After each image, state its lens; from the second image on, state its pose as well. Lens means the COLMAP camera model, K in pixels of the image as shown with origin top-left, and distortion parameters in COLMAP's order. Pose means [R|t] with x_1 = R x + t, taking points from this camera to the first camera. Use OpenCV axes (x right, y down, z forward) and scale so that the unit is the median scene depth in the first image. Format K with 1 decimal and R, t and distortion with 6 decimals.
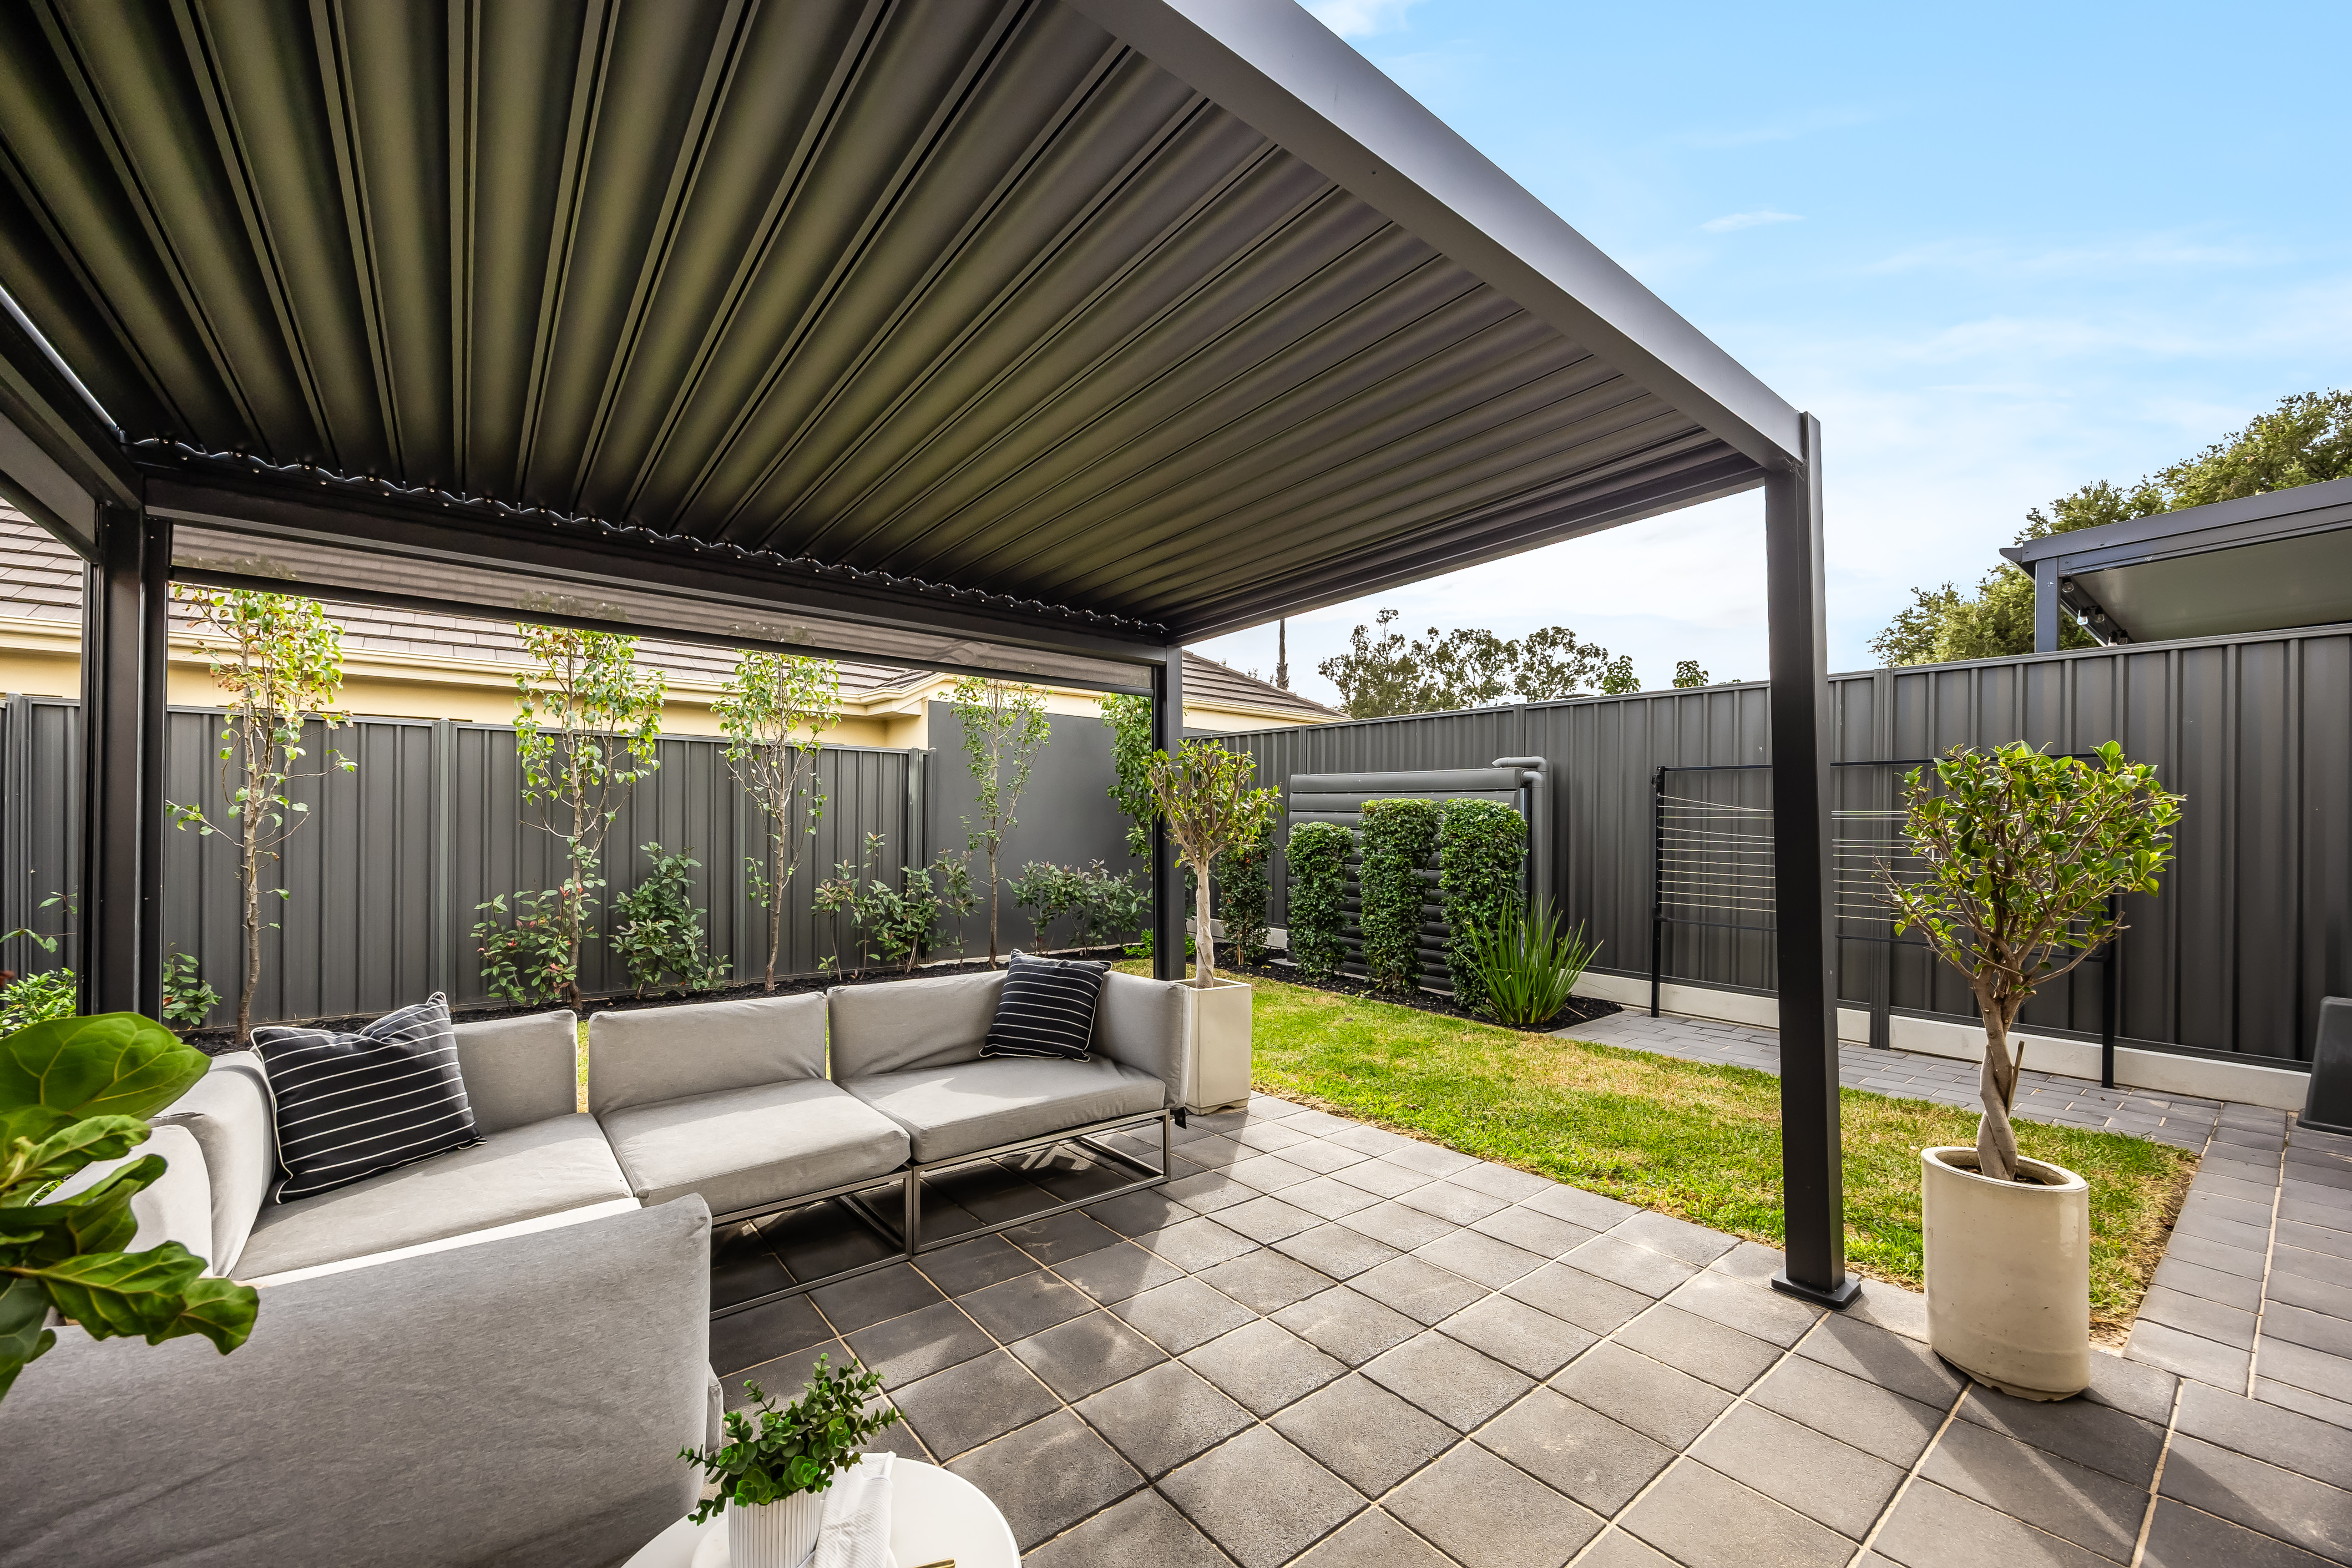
lens RADIAL K [[889.4, 0, 1144.7], [0, 889.4, 811.9], [0, 0, 1]] dist [-0.003659, -0.000141]
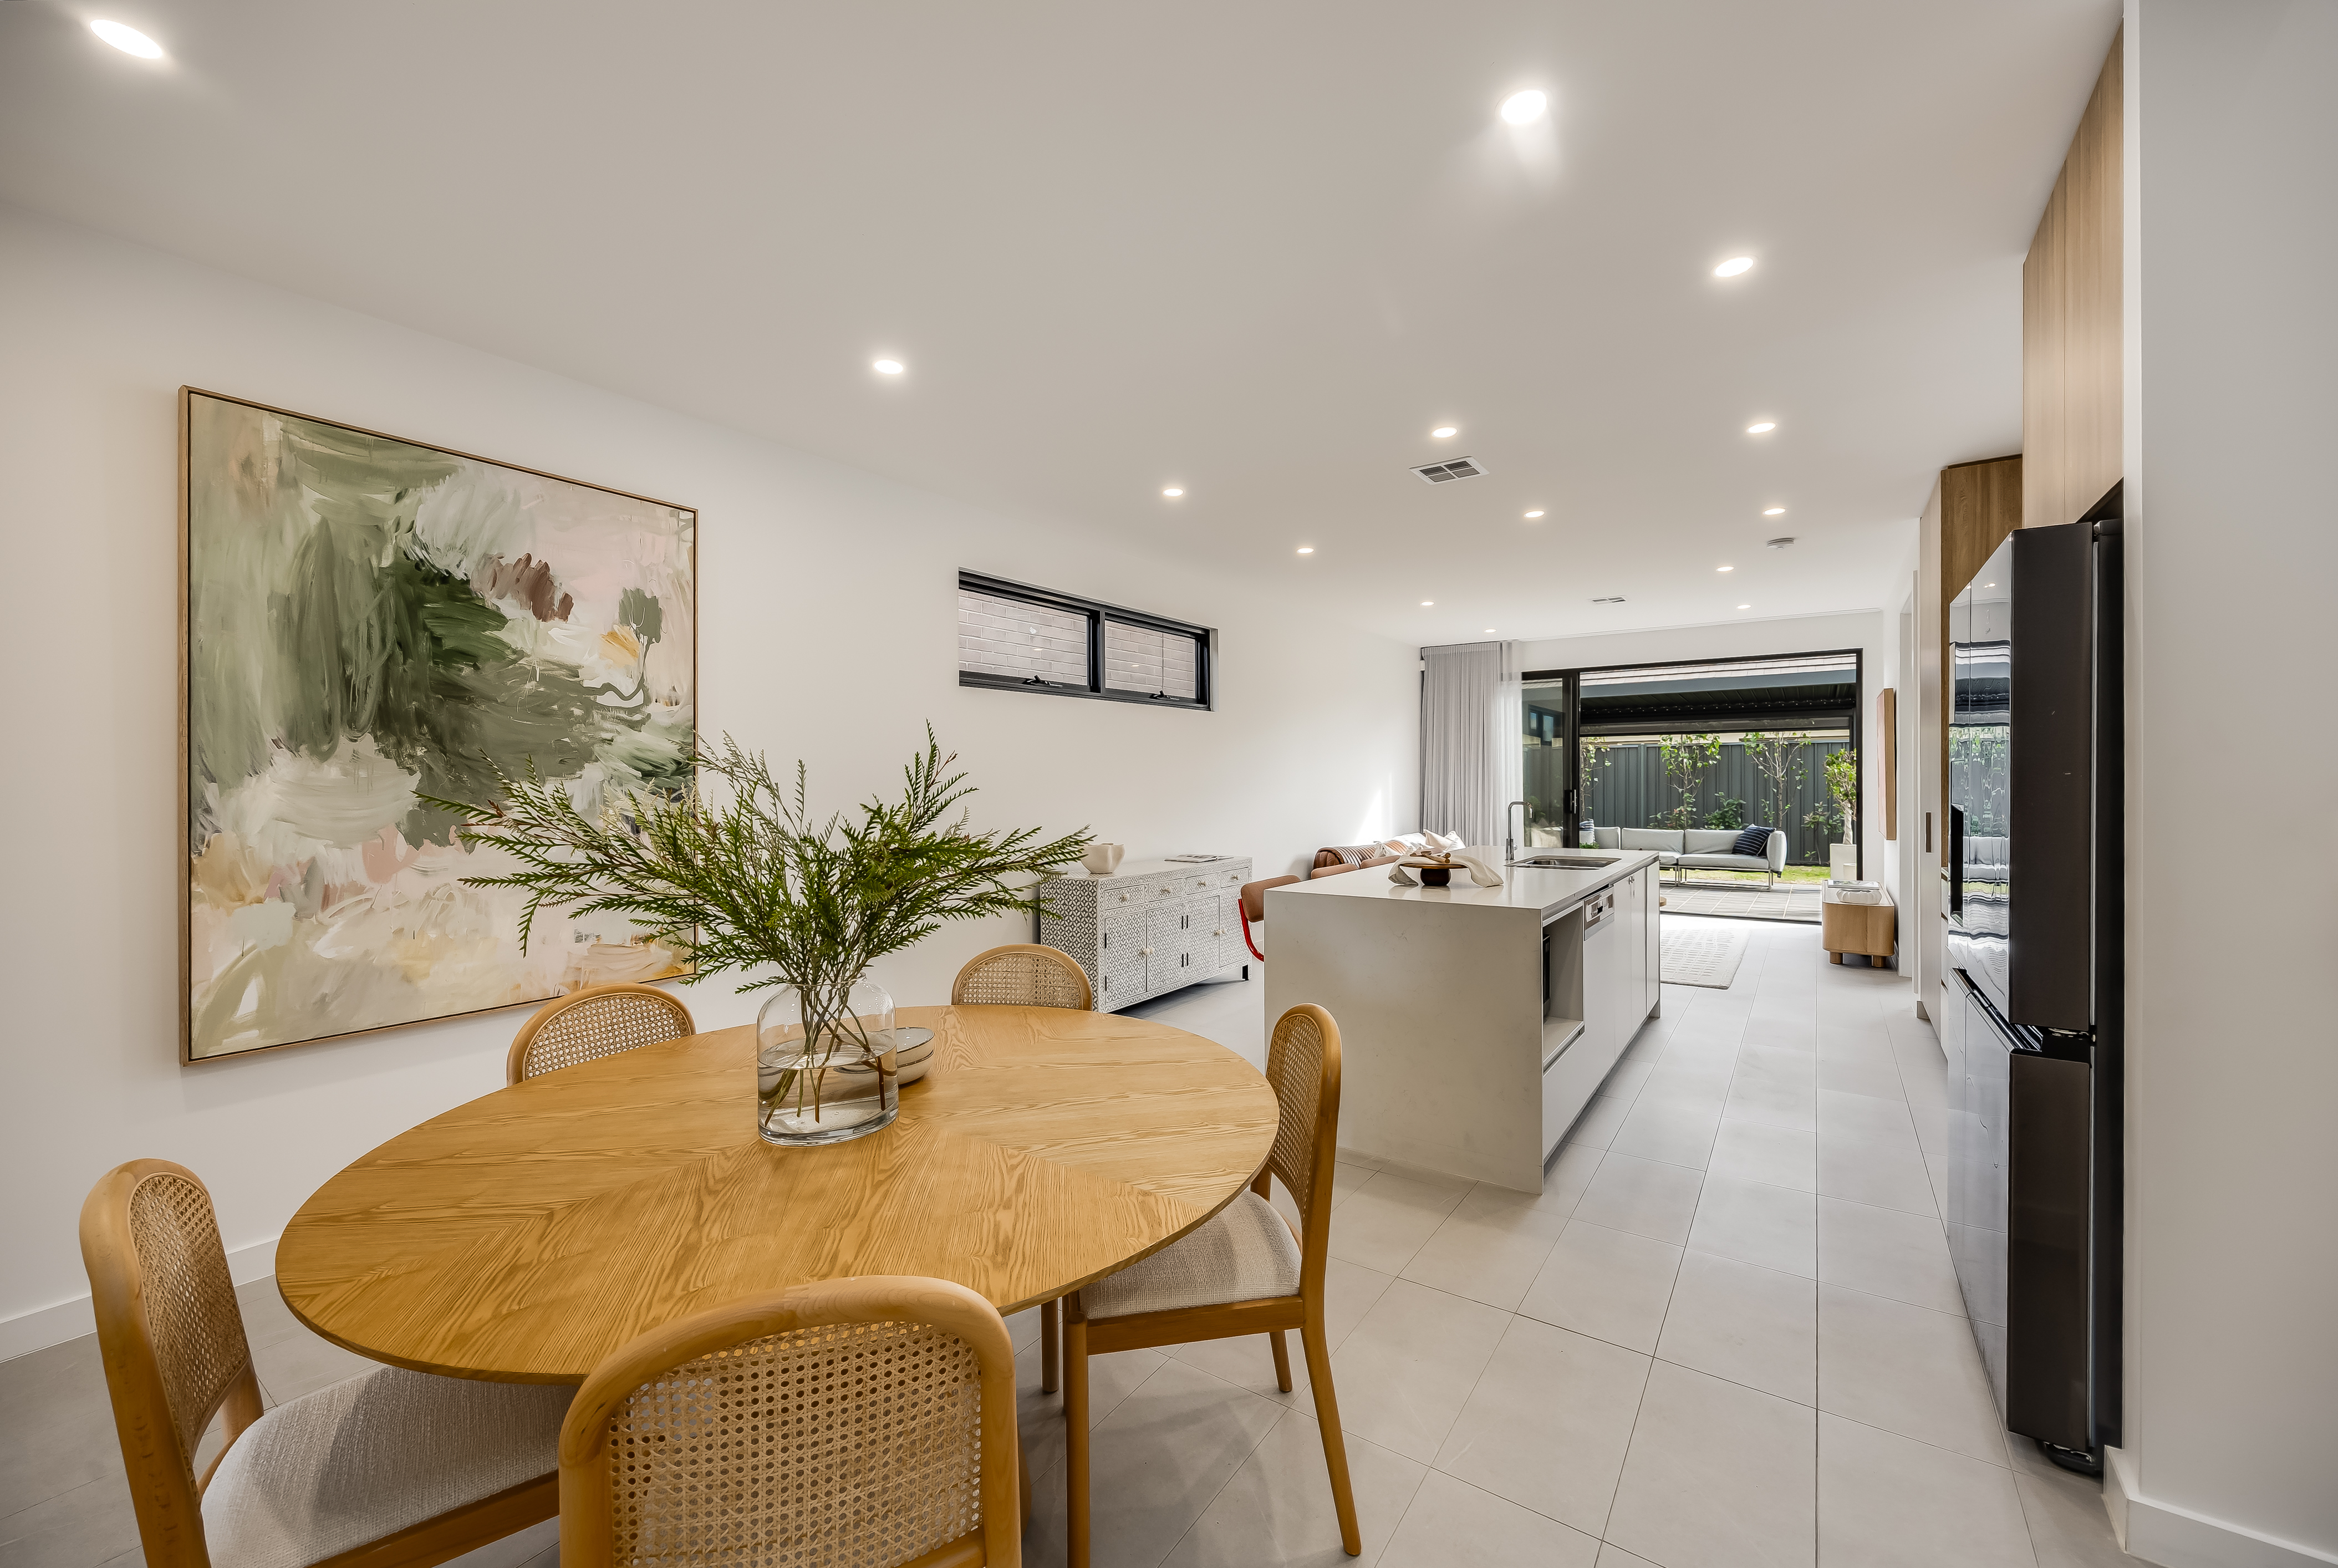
lens RADIAL K [[918.7, 0, 1163.4], [0, 918.7, 790.5], [0, 0, 1]] dist [-0.016375, -0.000015]
pose [[0.291399, -0.003887, -0.956594, 1.435556], [0.023614, 0.999716, 0.003131, -0.011201], [0.956310, -0.023501, 0.291408, -1.172546]]
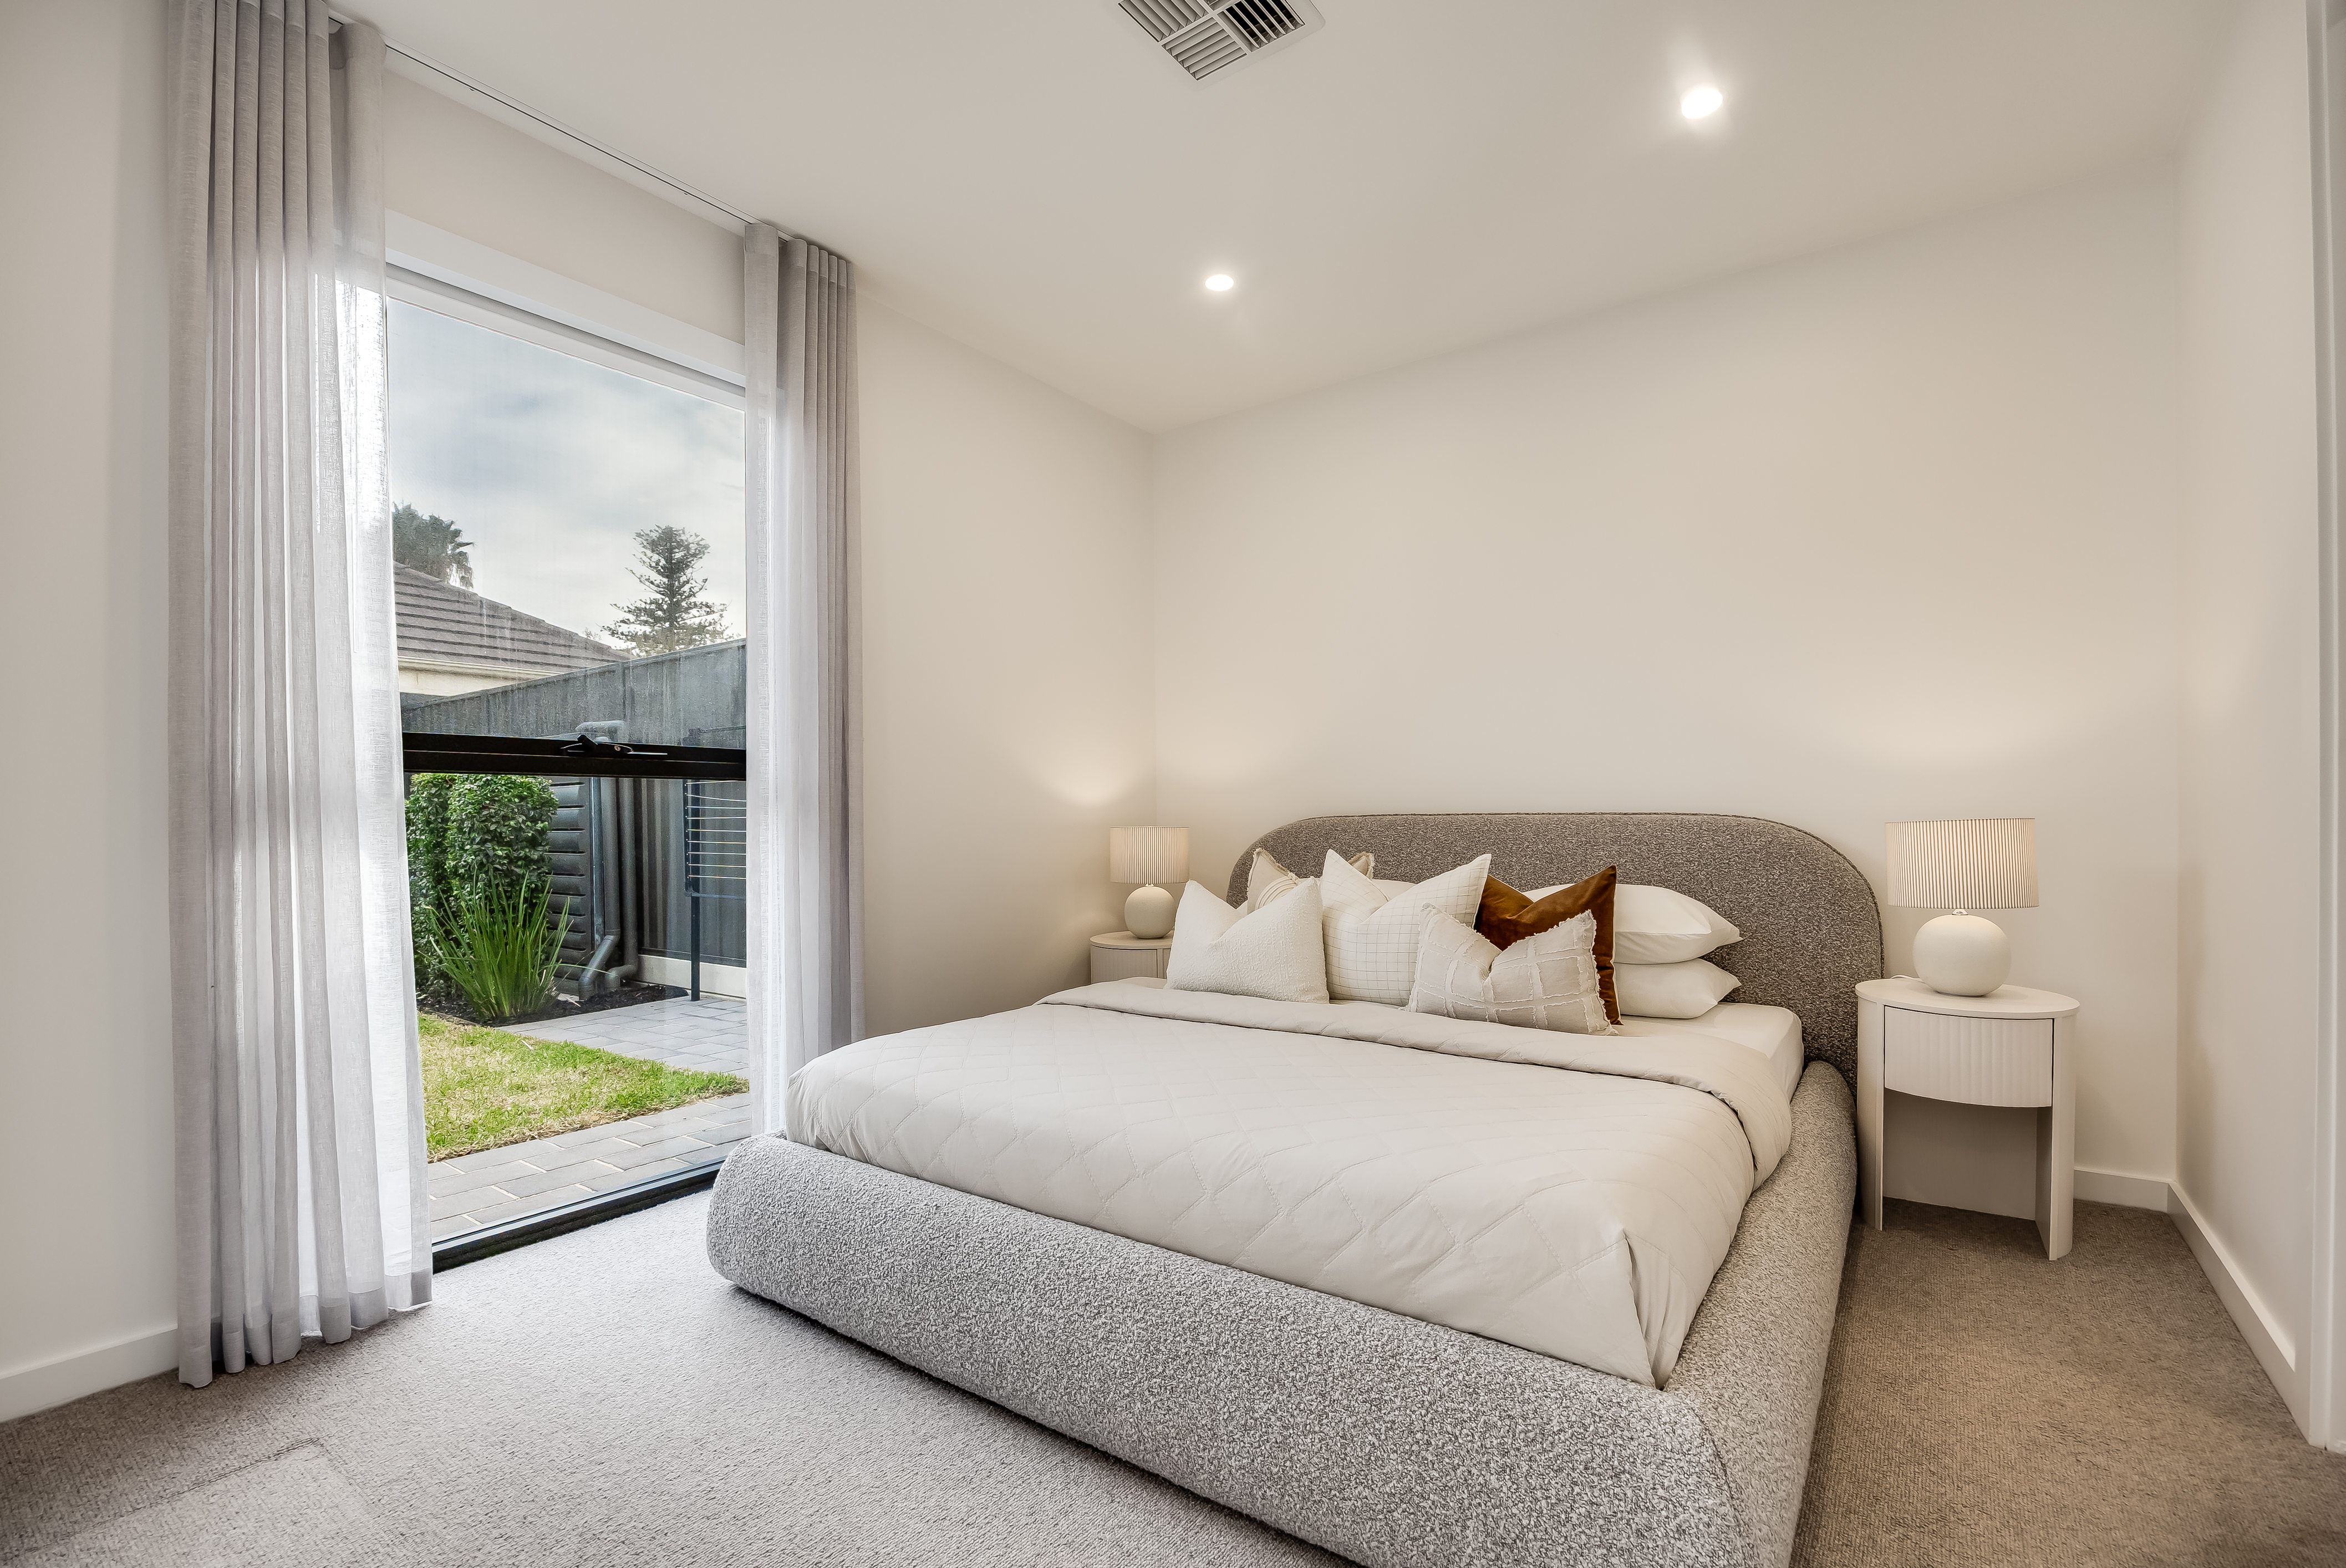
lens RADIAL K [[1039.8, 0, 1173.0], [0, 1039.8, 784.0], [0, 0, 1]] dist [-0.000441, -0.000030]
pose [[0.957952, -0.011667, 0.286692, 0.790537], [0.019432, 0.999517, -0.024255, 0.043881], [-0.286270, 0.028806, 0.957716, -0.199752]]
